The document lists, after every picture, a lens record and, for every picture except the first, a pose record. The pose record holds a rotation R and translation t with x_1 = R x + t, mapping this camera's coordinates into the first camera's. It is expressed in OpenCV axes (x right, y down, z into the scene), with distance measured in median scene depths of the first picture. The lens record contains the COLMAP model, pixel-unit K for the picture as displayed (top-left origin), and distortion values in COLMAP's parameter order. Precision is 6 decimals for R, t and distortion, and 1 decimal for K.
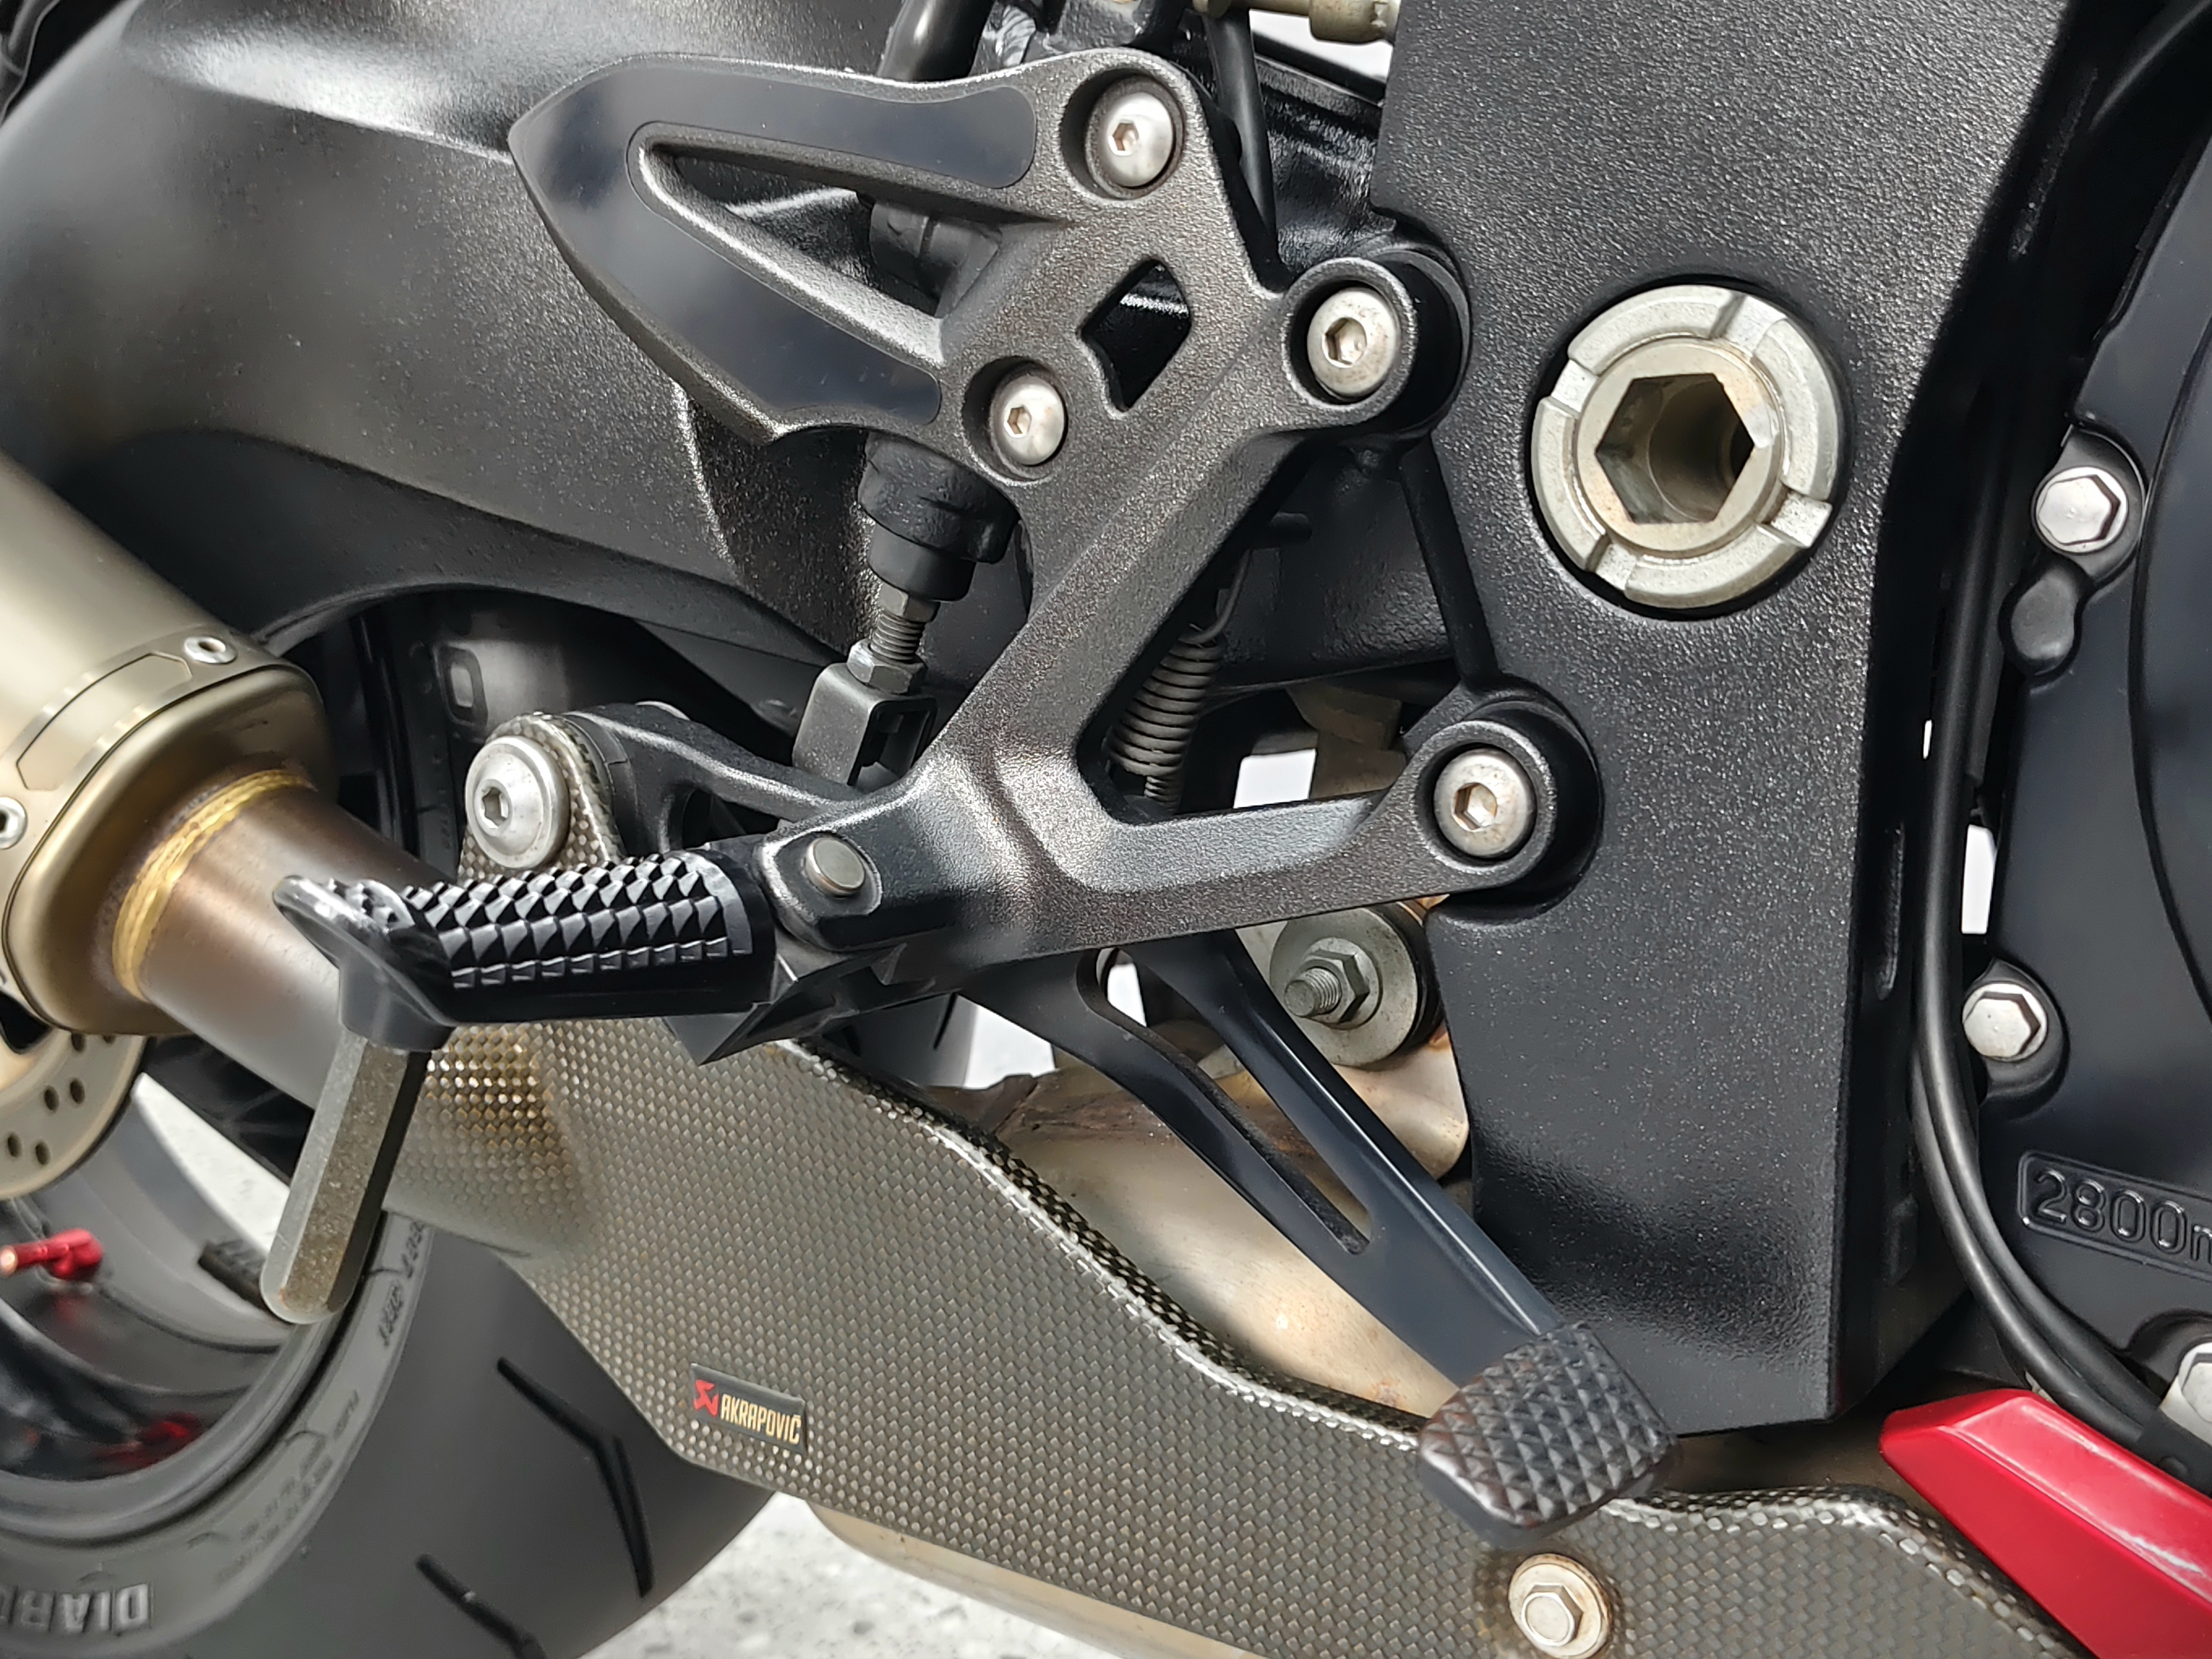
lens RADIAL K [[2328.5, 0, 1106.0], [0, 2328.5, 829.5], [0, 0, 1]] dist [0.019060, 0.035612]
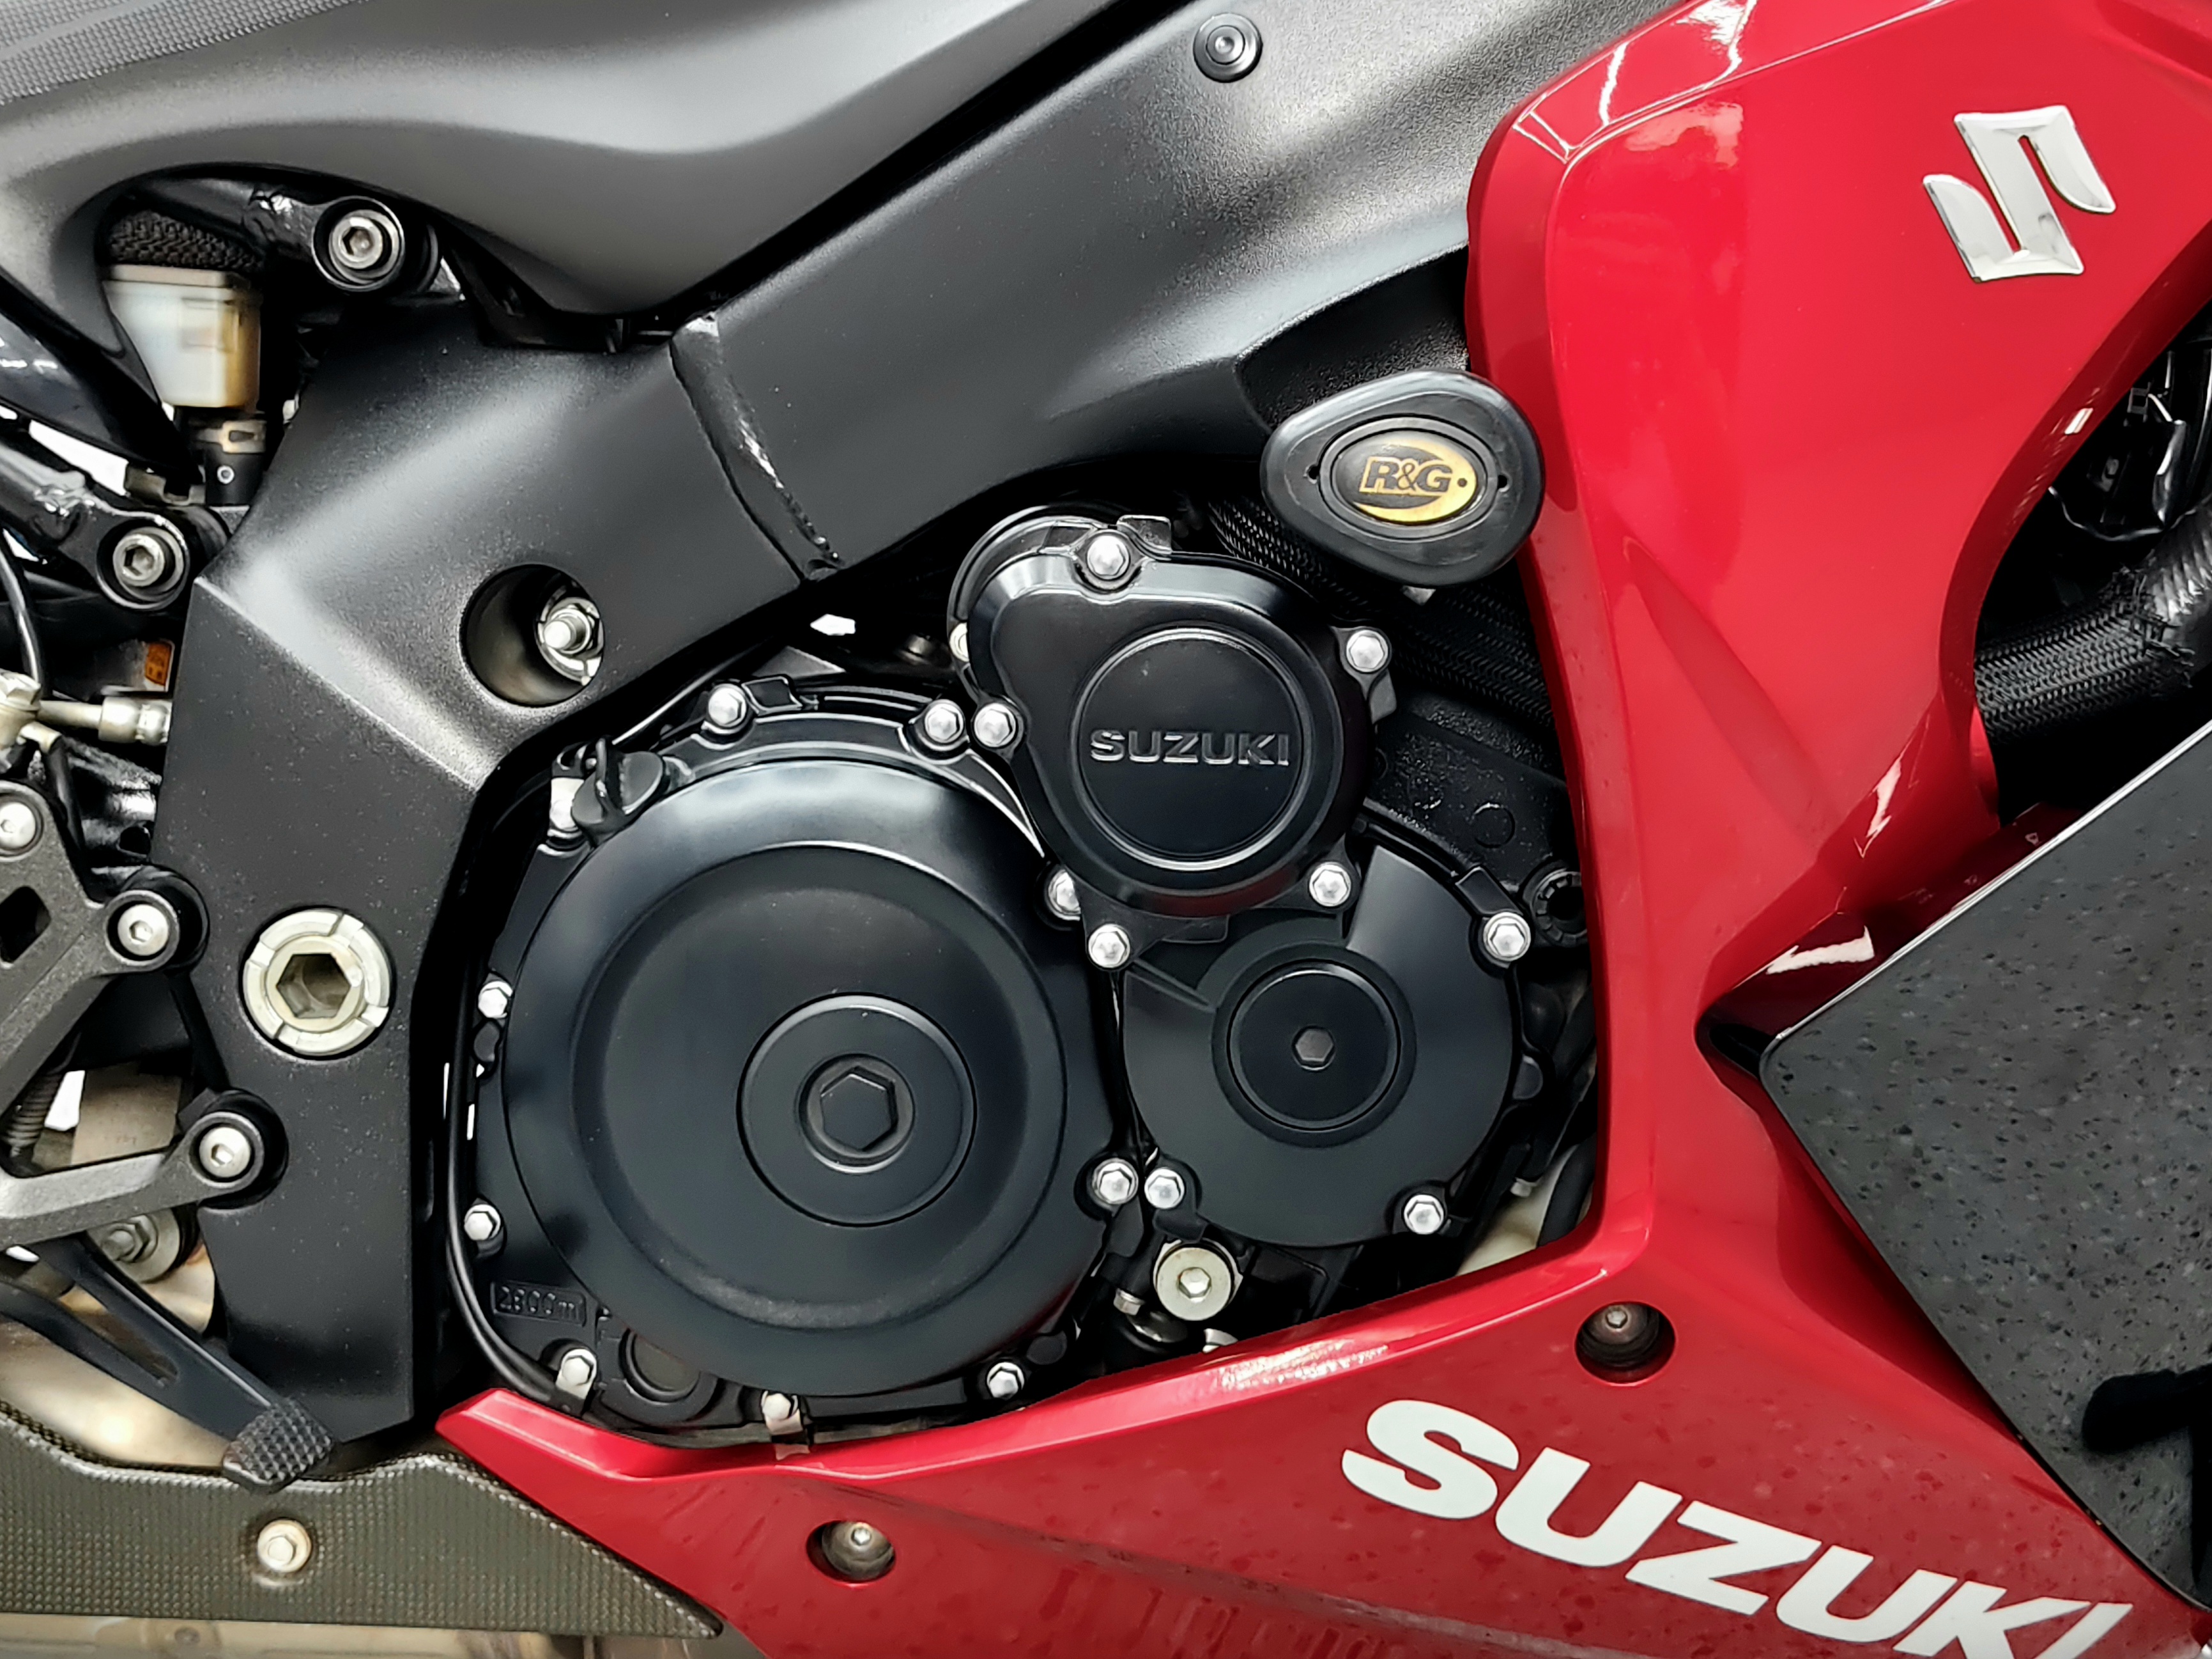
lens RADIAL K [[2681.9, 0, 1277.7], [0, 2681.9, 661.8], [0, 0, 1]] dist [0.137261, -0.255016]
pose [[0.837528, -0.040611, 0.544884, -0.342017], [0.073416, 0.996555, -0.038572, -0.272615], [-0.541440, 0.072308, 0.837624, -1.495709]]
